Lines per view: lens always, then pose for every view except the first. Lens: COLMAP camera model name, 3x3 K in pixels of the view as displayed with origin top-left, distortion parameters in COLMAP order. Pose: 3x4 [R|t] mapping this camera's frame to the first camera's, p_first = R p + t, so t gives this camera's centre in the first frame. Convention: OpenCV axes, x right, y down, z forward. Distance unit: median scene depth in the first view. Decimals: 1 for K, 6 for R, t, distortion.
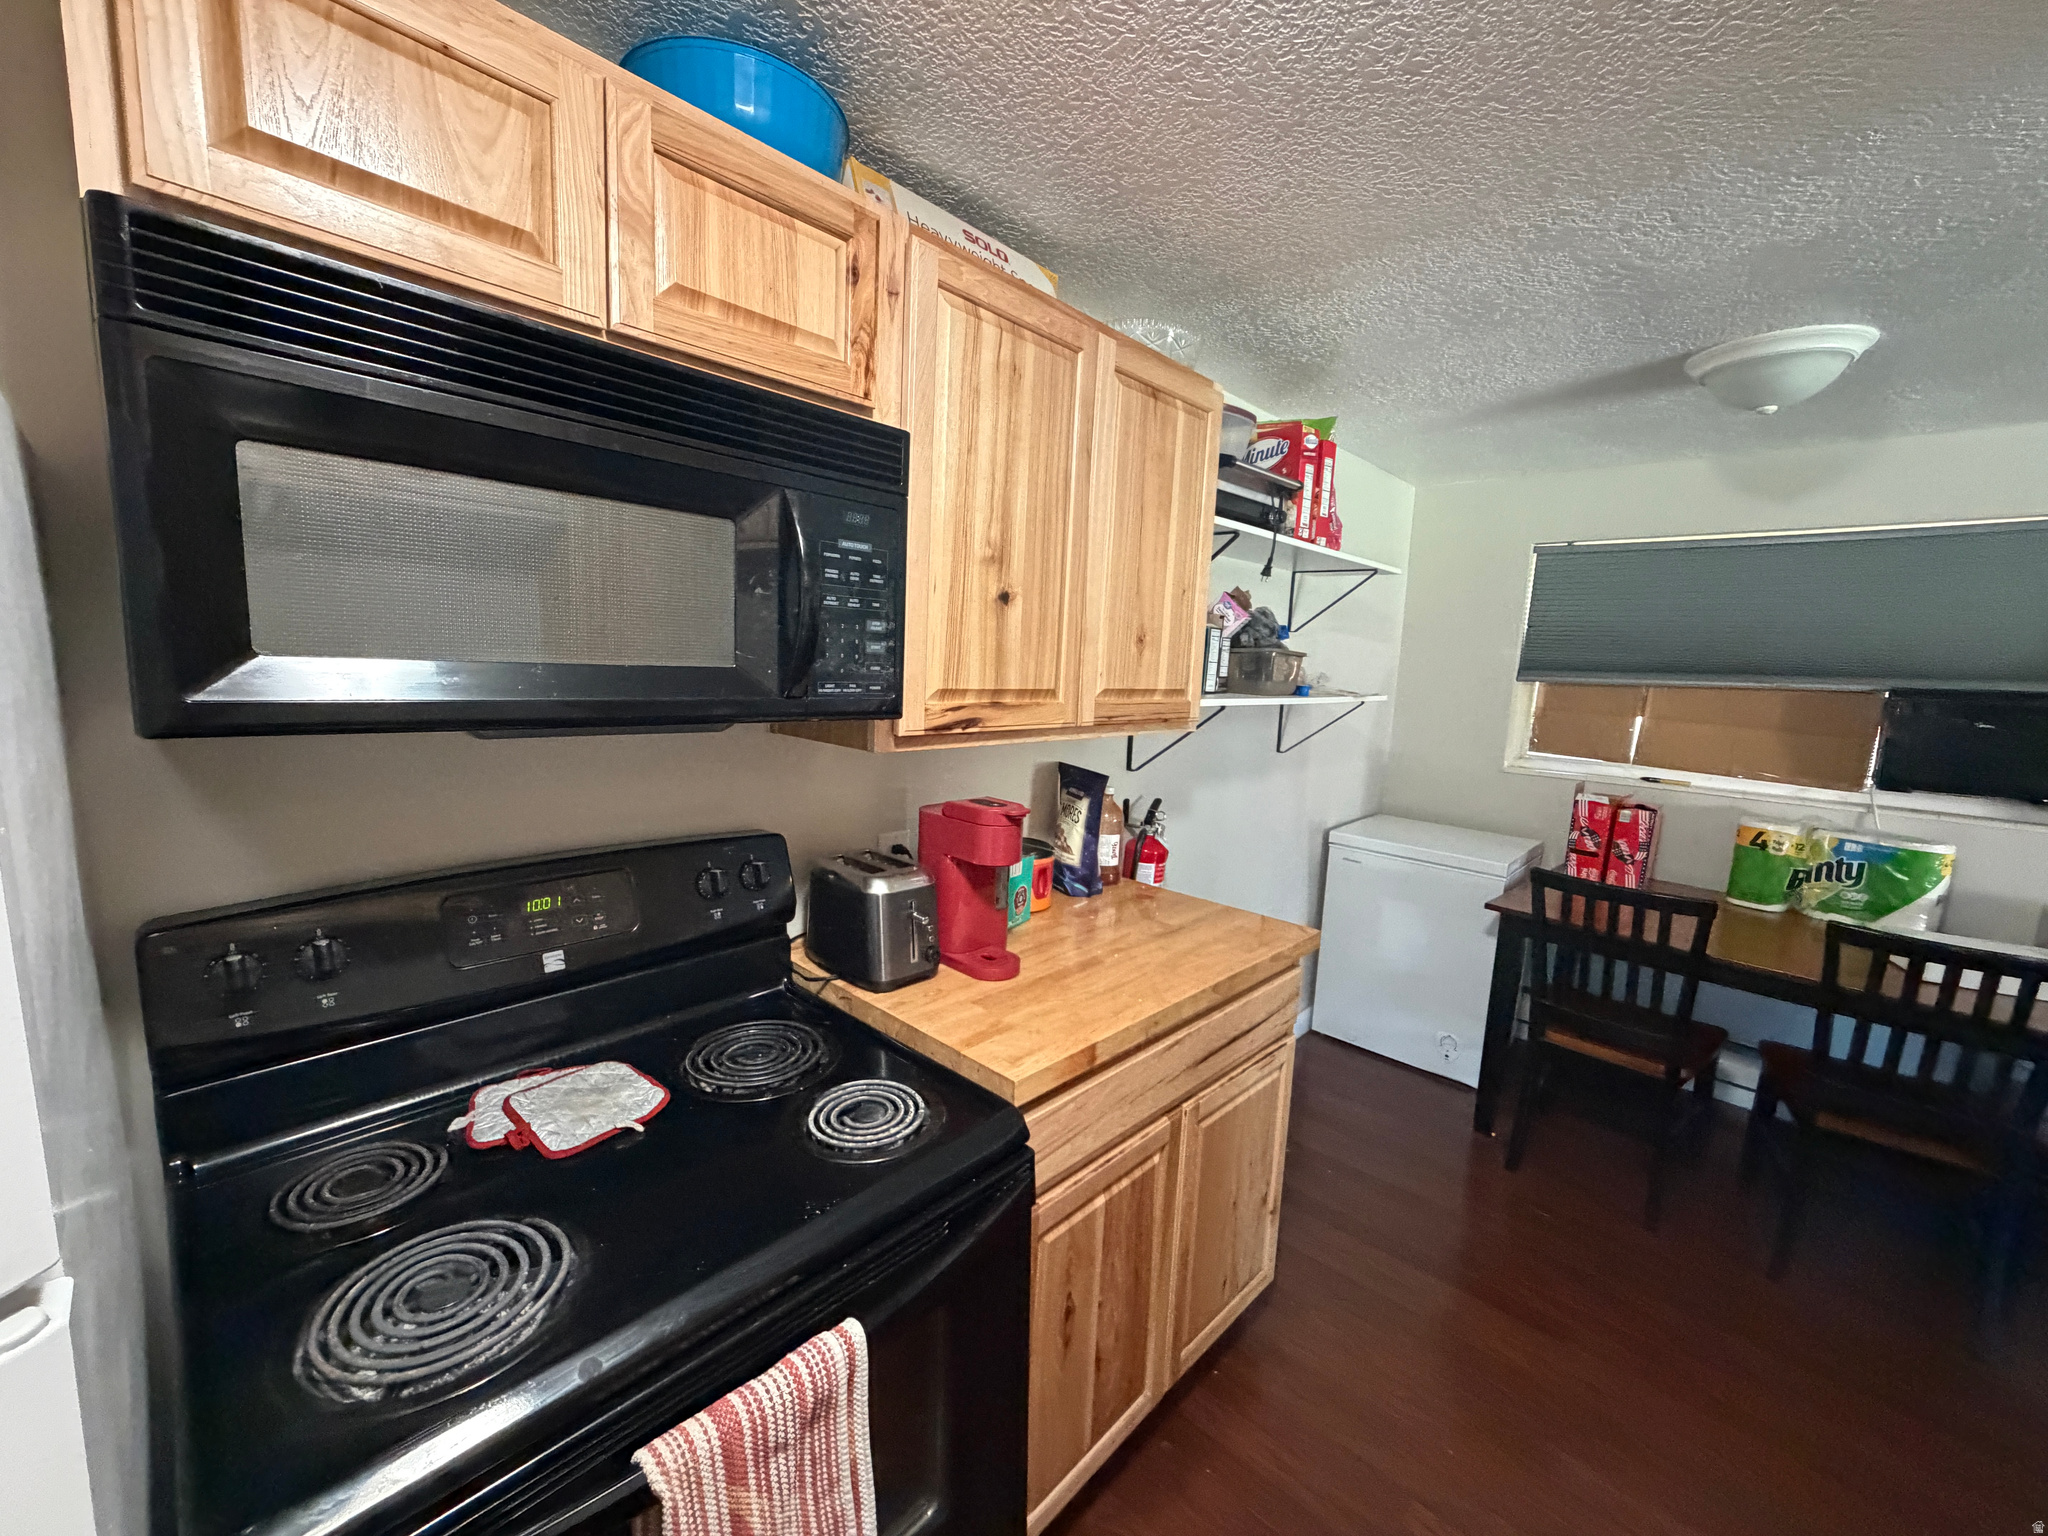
lens RADIAL K [[818.7, 0, 1022.2], [0, 818.7, 769.5], [0, 0, 1]] dist [0.002491, -0.000209]
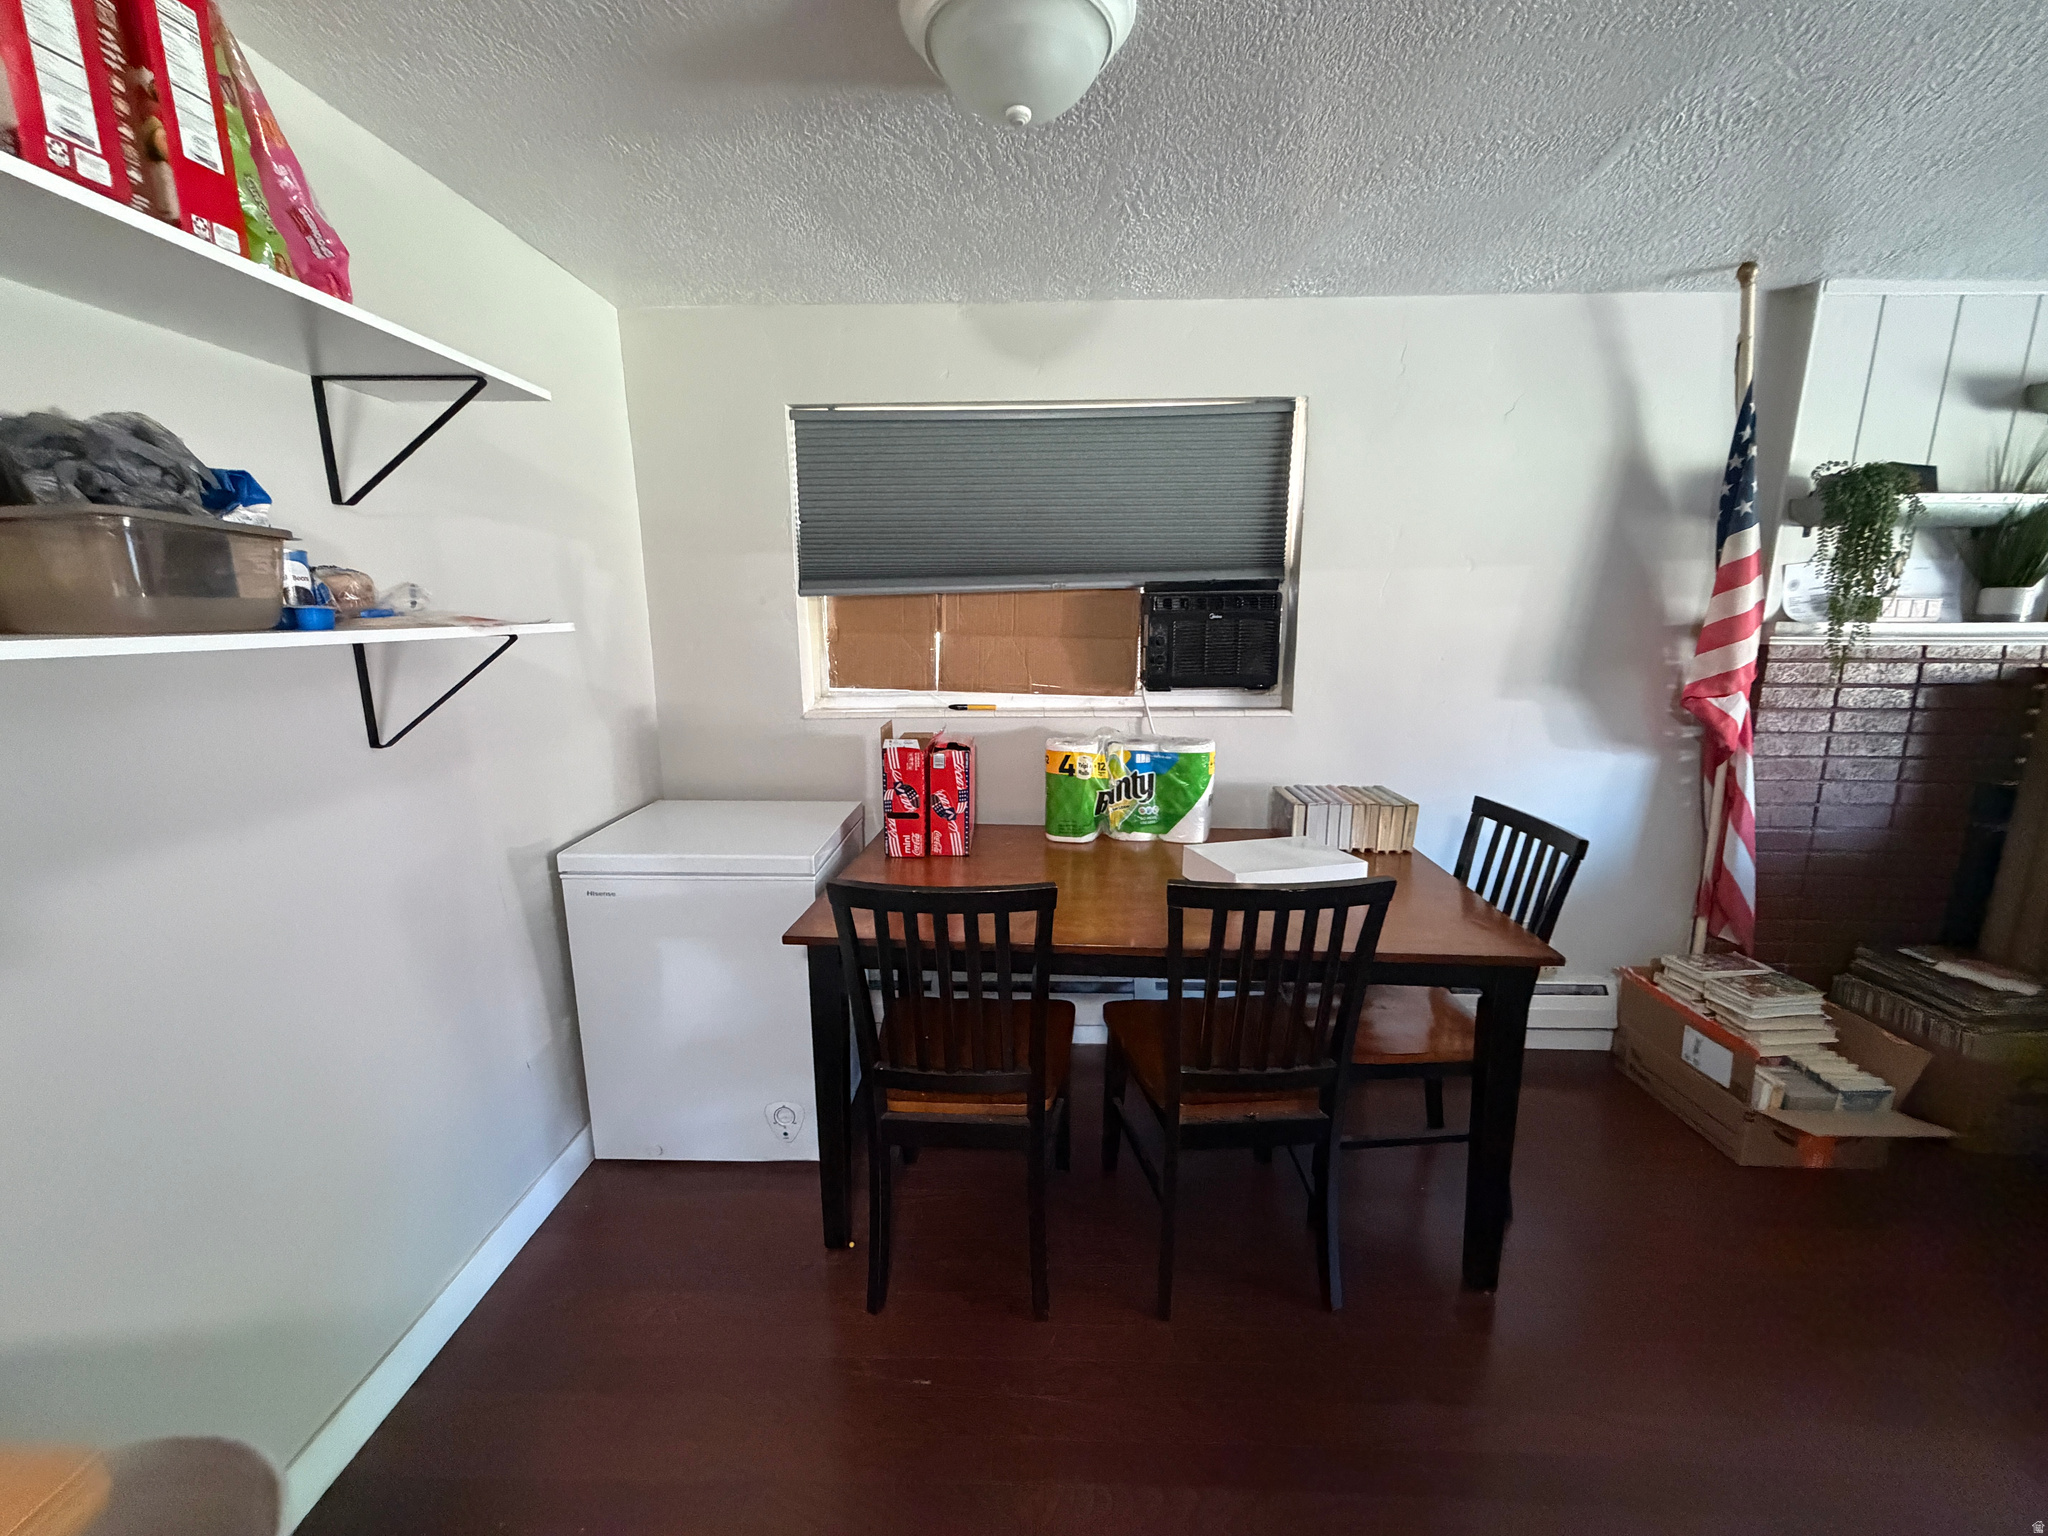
lens RADIAL K [[818.7, 0, 1022.2], [0, 818.7, 769.5], [0, 0, 1]] dist [0.002491, -0.000209]
pose [[0.738867, -0.175893, 0.650490, 0.320741], [0.130274, 0.984406, 0.118210, -0.018404], [-0.661138, -0.002600, 0.750259, 0.407729]]
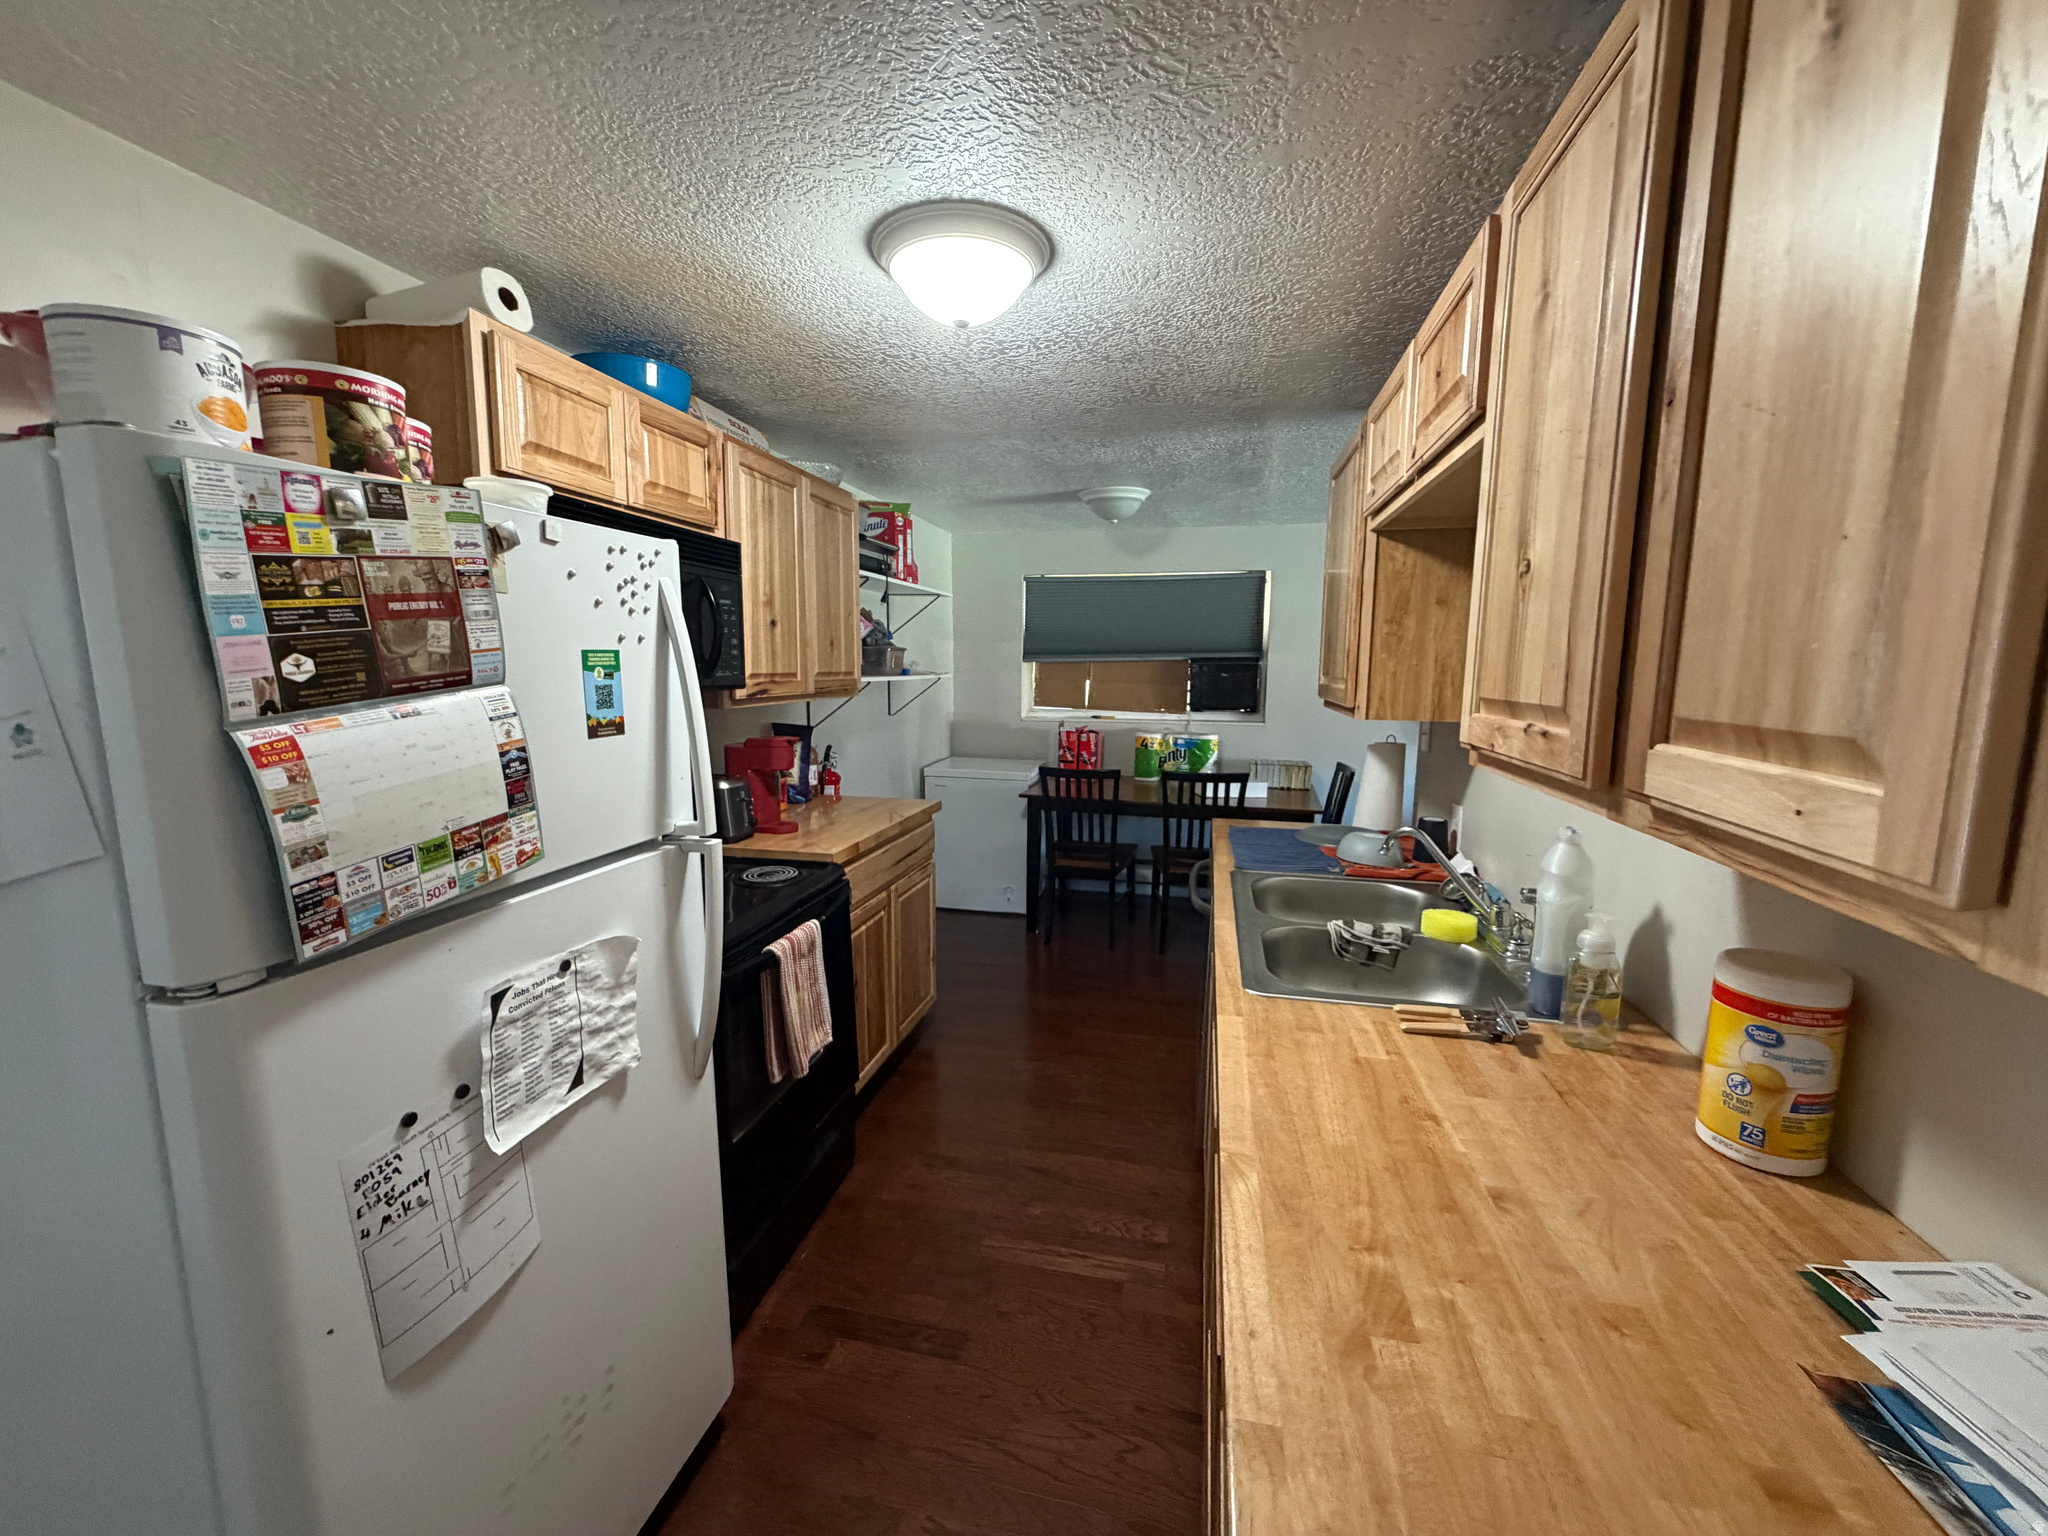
lens RADIAL K [[818.7, 0, 1022.2], [0, 818.7, 769.5], [0, 0, 1]] dist [0.002491, -0.000209]
pose [[0.860313, -0.102816, 0.499291, -0.271490], [0.100443, 0.994437, 0.031709, 0.062759], [-0.499773, 0.022870, 0.865854, -0.474085]]
